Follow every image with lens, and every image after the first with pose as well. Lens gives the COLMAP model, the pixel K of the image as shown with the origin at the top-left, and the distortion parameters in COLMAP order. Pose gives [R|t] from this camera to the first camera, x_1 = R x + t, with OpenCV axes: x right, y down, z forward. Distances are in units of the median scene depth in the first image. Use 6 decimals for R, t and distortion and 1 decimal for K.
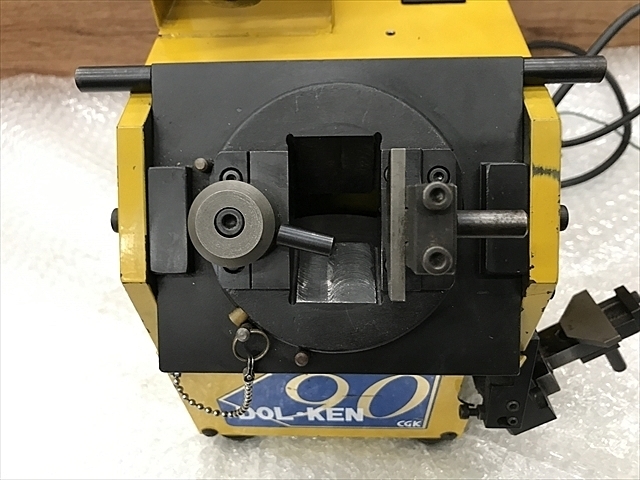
lens RADIAL K [[546.2, 0, 347.0], [0, 546.2, 242.3], [0, 0, 1]] dist [0.000141, -0.022233]
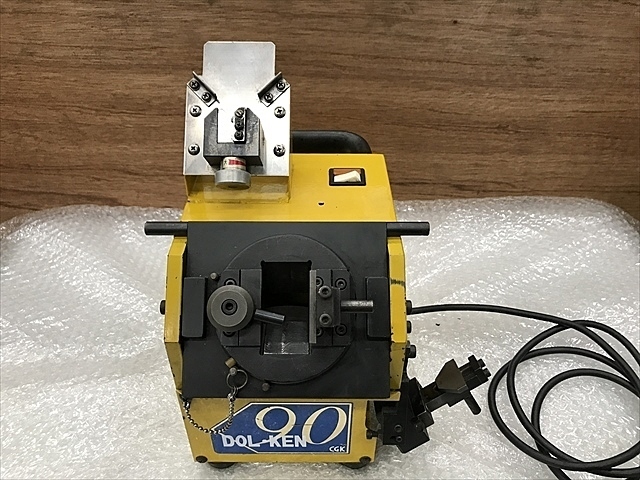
lens RADIAL K [[546.2, 0, 319.4], [0, 546.2, 248.3], [0, 0, 1]] dist [0.000141, -0.022233]
pose [[0.999953, 0.009632, -0.001113, 0.084742], [-0.009670, 0.982143, -0.187888, 0.101651], [-0.000716, 0.187890, 0.982190, -0.788387]]
